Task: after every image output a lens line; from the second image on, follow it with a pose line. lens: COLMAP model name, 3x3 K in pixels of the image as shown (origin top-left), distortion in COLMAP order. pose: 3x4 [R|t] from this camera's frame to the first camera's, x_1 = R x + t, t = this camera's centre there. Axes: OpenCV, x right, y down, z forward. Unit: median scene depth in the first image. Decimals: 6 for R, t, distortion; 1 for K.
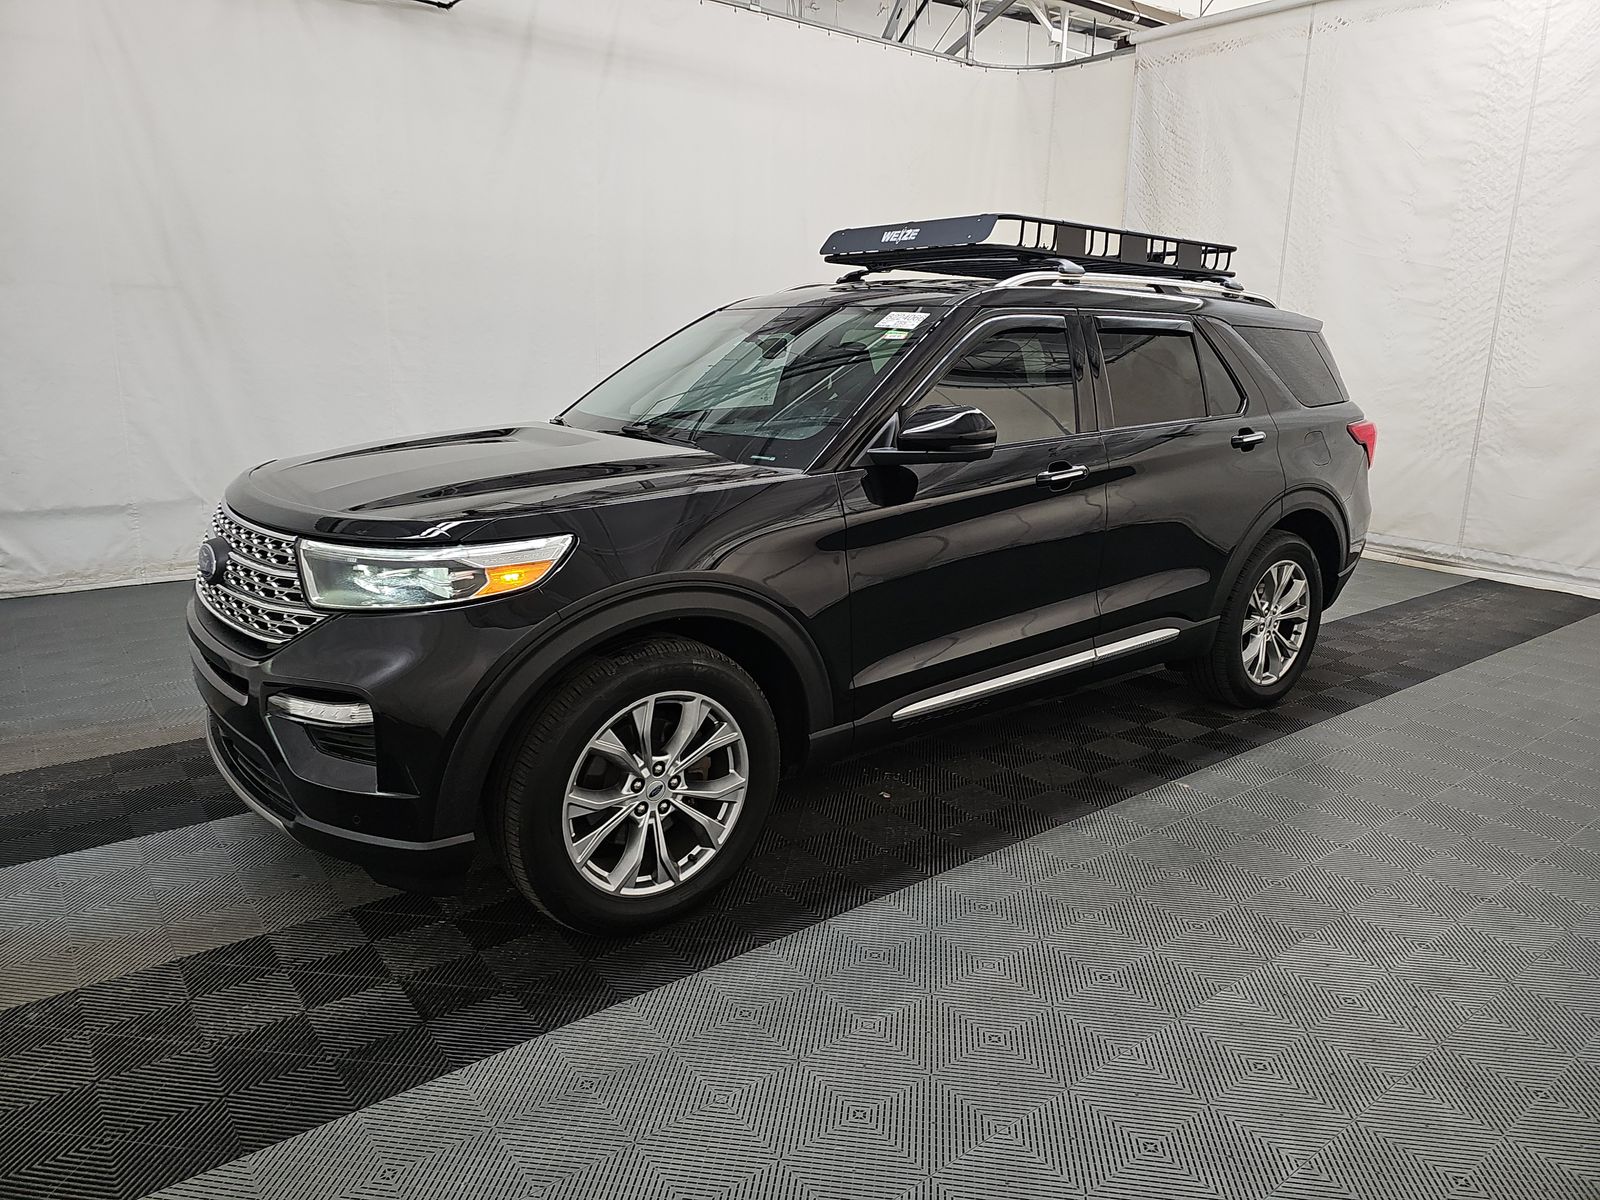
lens RADIAL K [[1053.5, 0, 802.9], [0, 1053.5, 613.4], [0, 0, 1]] dist [0.039527, -0.030344]
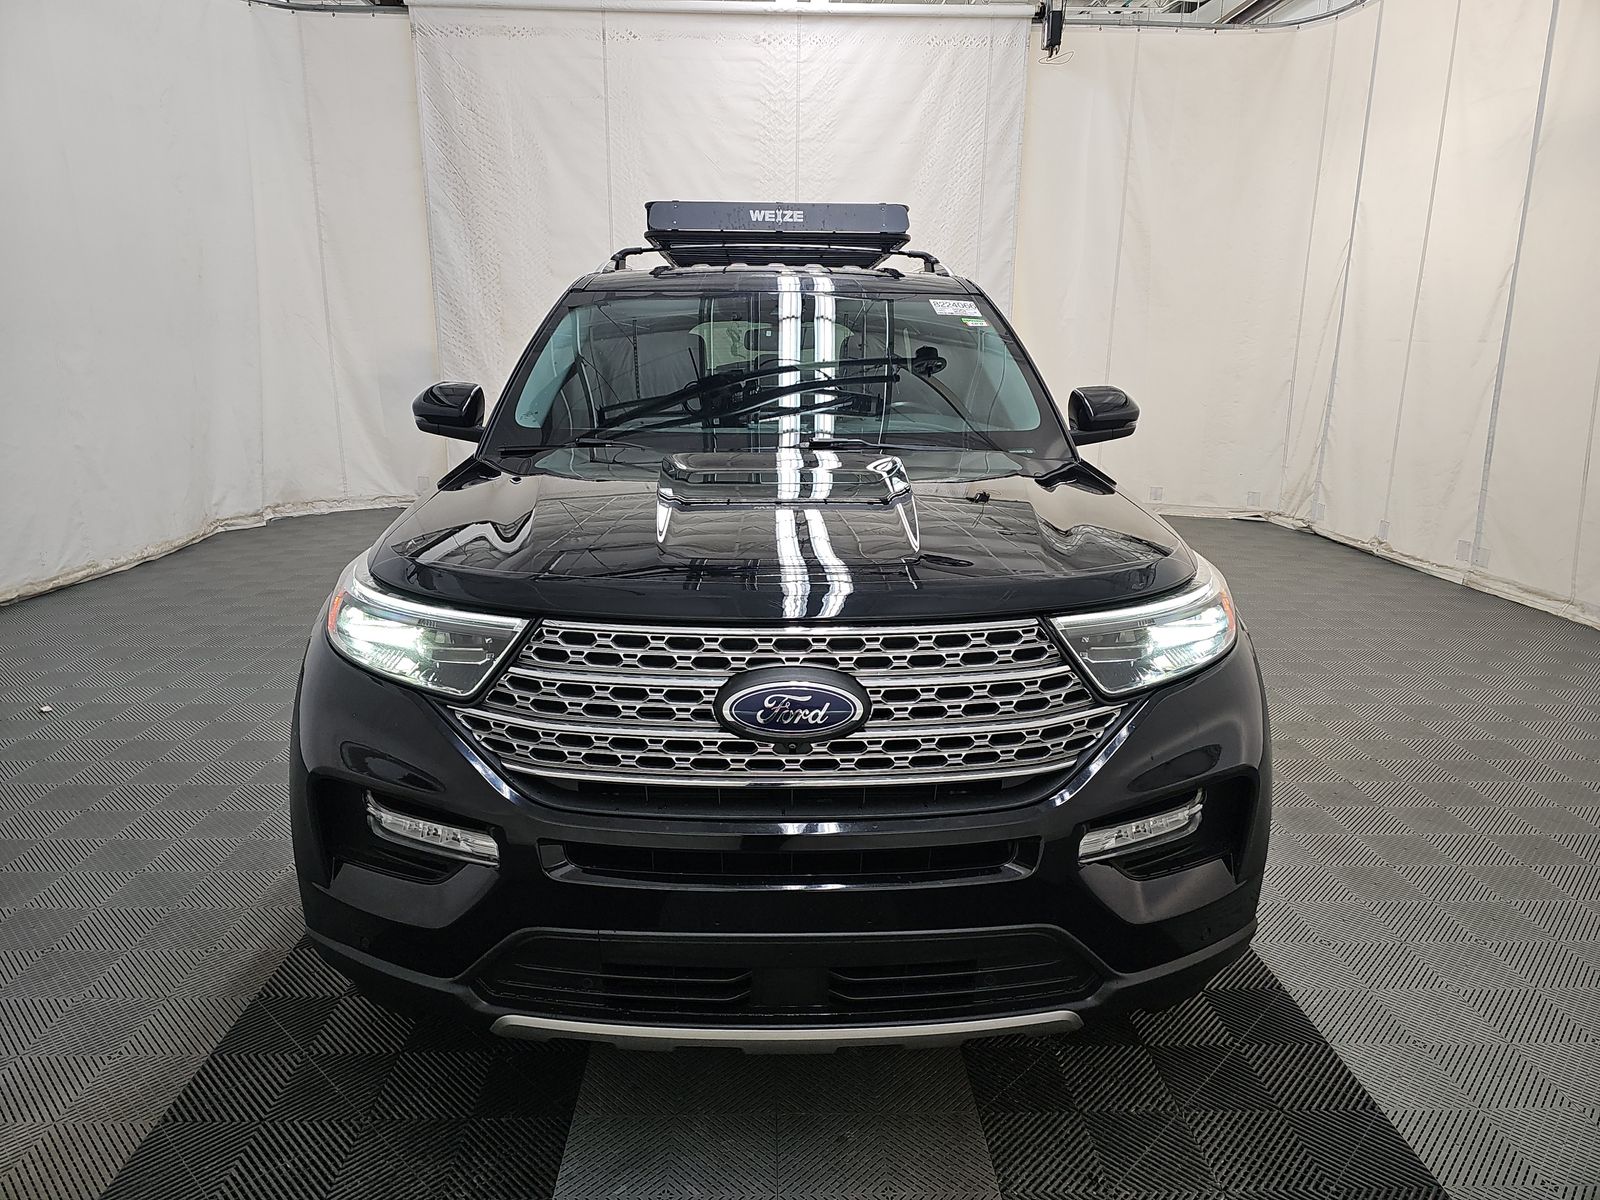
lens RADIAL K [[1054.9, 0, 793.7], [0, 1054.9, 632.3], [0, 0, 1]] dist [0.023795, -0.004015]
pose [[0.591152, -0.230270, 0.772991, -0.404981], [0.206787, 0.969617, 0.130701, -0.068121], [-0.779601, 0.082580, 0.620808, 0.250159]]
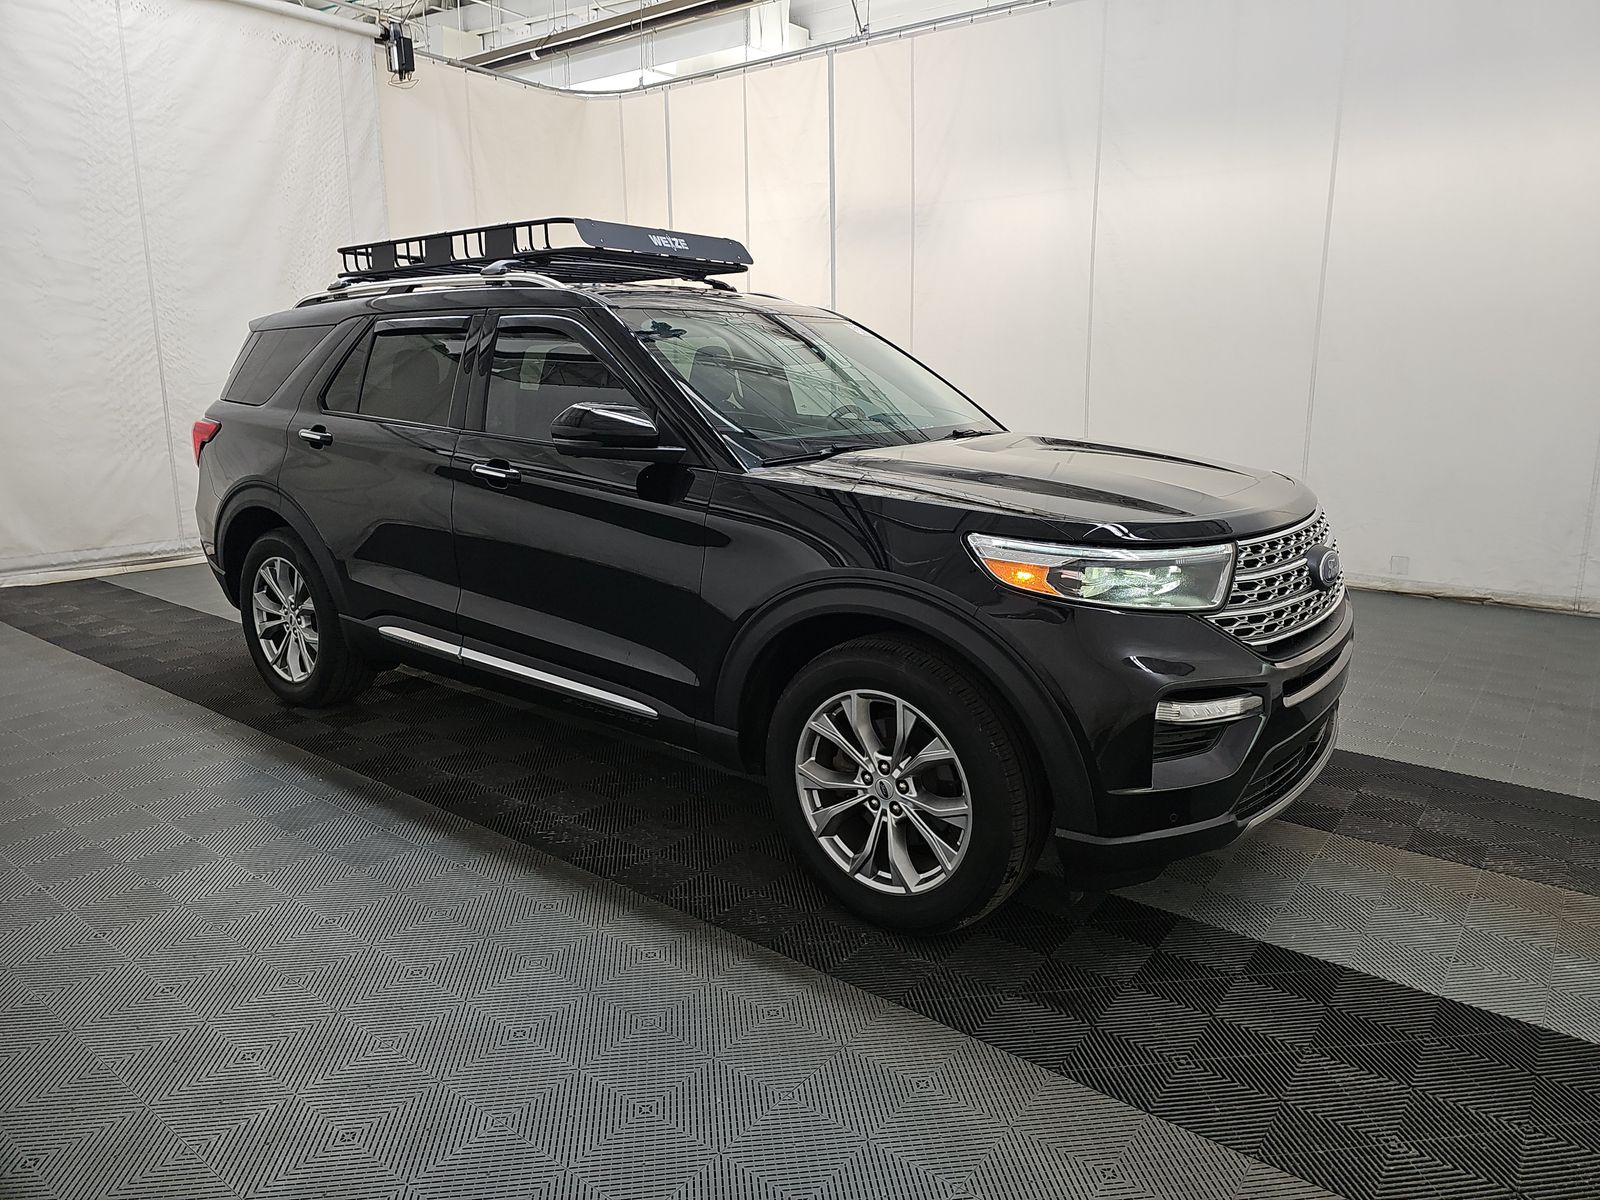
lens RADIAL K [[1053.5, 0, 802.9], [0, 1053.5, 613.4], [0, 0, 1]] dist [0.039527, -0.030344]
pose [[-0.256483, -0.243399, 0.935400, -0.557500], [0.239672, 0.921533, 0.305508, -0.176516], [-0.936362, 0.302547, -0.178021, 0.668286]]
